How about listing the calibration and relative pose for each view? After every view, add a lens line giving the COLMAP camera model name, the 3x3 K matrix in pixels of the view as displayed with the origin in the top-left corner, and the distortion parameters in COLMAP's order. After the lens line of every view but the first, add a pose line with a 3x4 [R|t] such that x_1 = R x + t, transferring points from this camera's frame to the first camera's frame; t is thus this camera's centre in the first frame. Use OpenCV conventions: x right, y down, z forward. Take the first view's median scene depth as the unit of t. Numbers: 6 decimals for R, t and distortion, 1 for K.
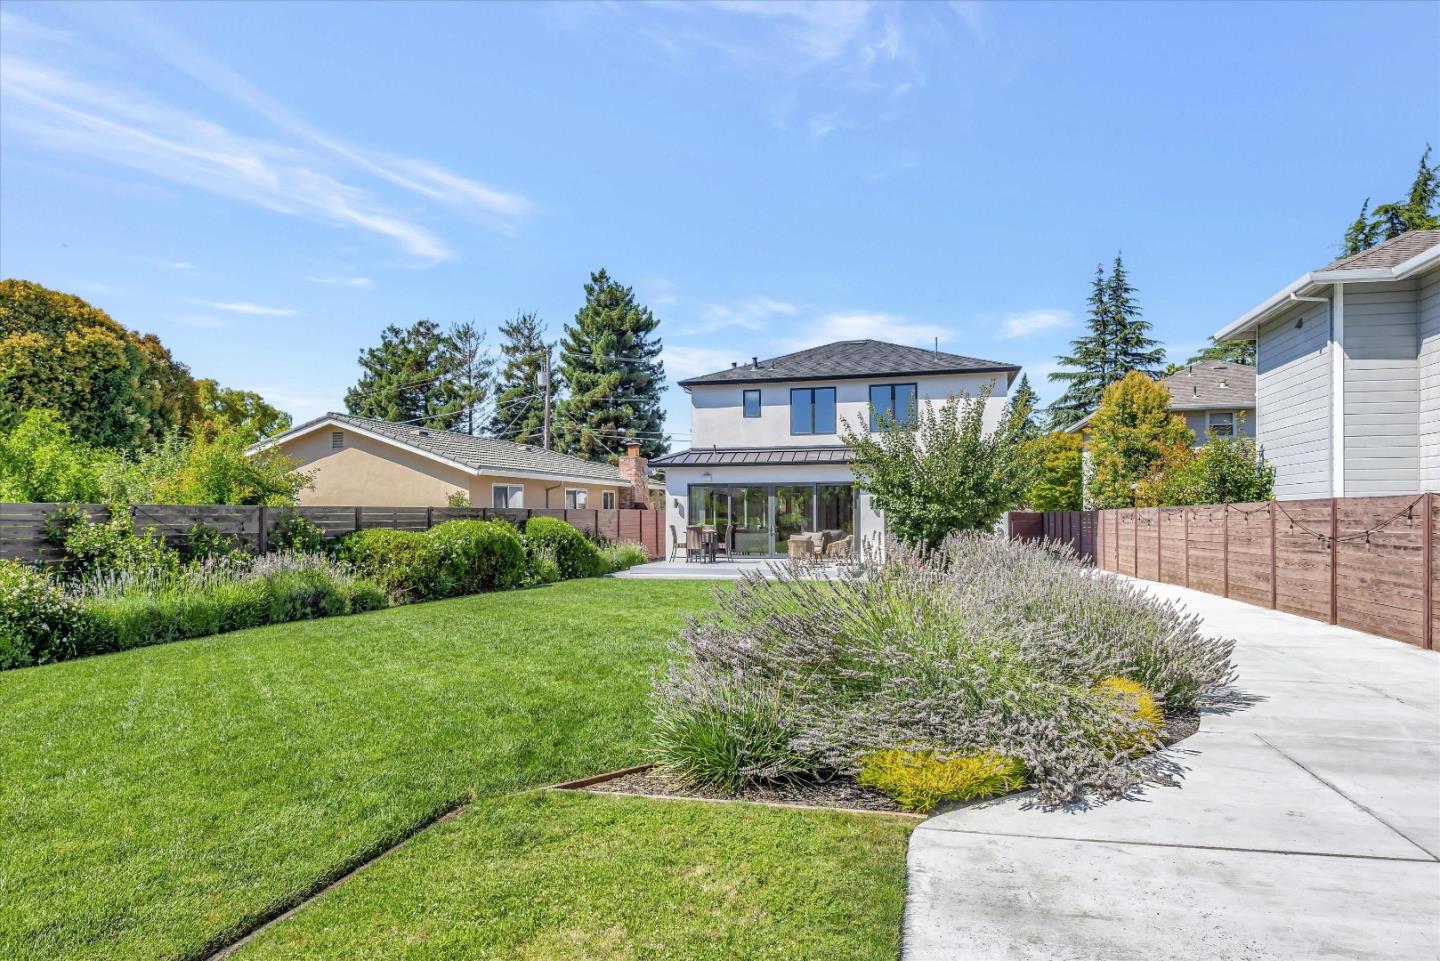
lens RADIAL K [[889.3, 0, 722.2], [0, 889.3, 514.0], [0, 0, 1]] dist [-0.003162, -0.002052]
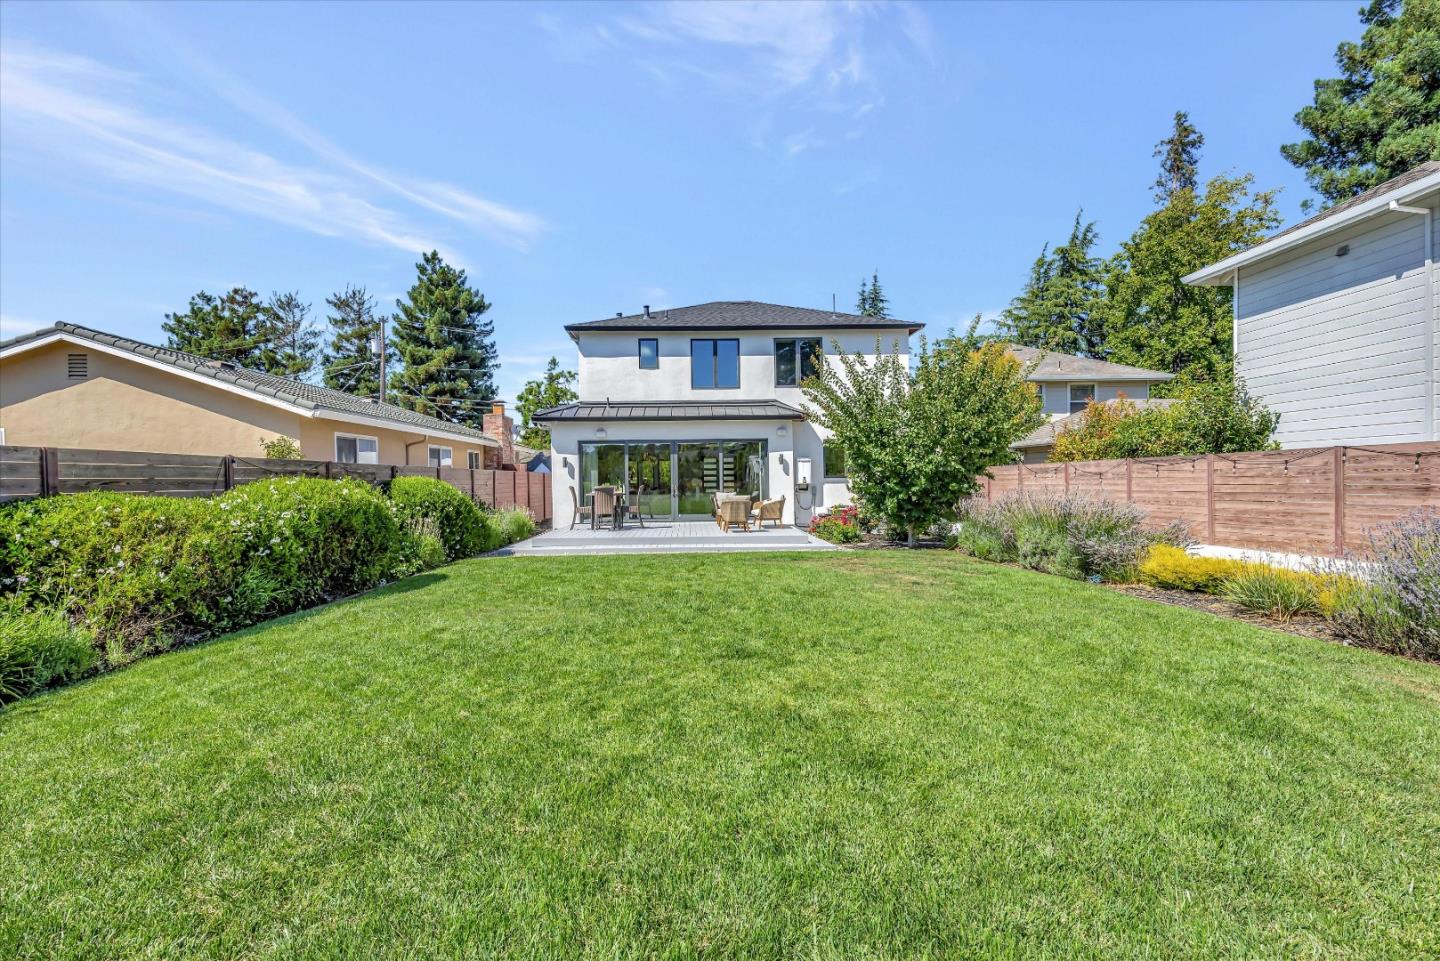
lens RADIAL K [[666.5, 0, 722.3], [0, 666.5, 488.2], [0, 0, 1]] dist [0.000722, -0.000200]
pose [[0.957115, -0.013456, 0.289396, -0.047889], [0.010621, 0.999879, 0.011364, 0.003967], [-0.289514, -0.007803, 0.957142, 0.161262]]
